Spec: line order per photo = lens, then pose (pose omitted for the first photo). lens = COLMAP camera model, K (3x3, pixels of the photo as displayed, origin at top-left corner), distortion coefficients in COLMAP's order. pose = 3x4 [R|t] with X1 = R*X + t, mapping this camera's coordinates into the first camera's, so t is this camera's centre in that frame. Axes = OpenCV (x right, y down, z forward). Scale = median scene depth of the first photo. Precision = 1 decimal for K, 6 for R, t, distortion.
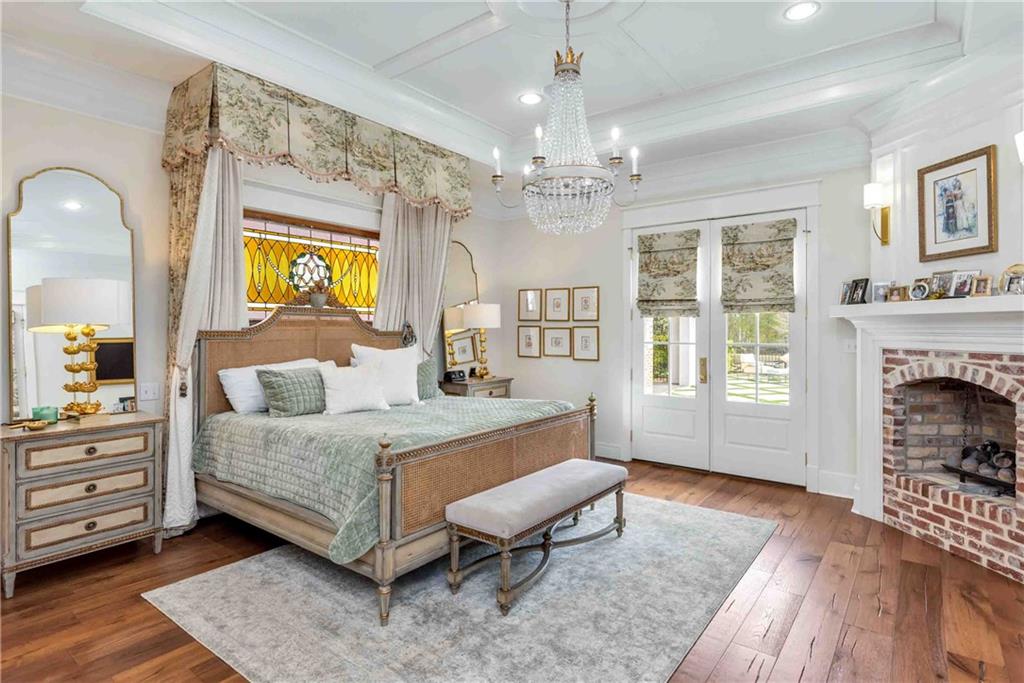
lens RADIAL K [[506.0, 0, 512.5], [0, 506.0, 326.8], [0, 0, 1]] dist [-0.006406, -0.000406]
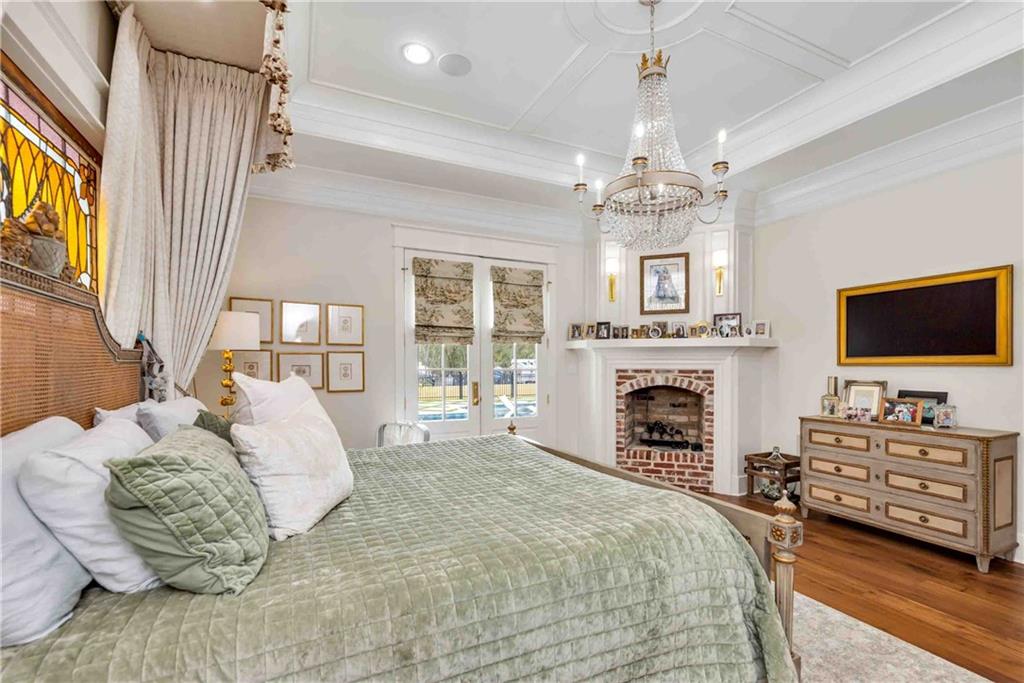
lens RADIAL K [[446.4, 0, 510.2], [0, 446.4, 369.8], [0, 0, 1]] dist [0.001517, 0.000210]
pose [[0.479597, -0.012085, 0.877406, -0.600022], [-0.006643, 0.999826, 0.017402, 0.023705], [-0.877464, -0.014175, 0.479433, 0.647476]]
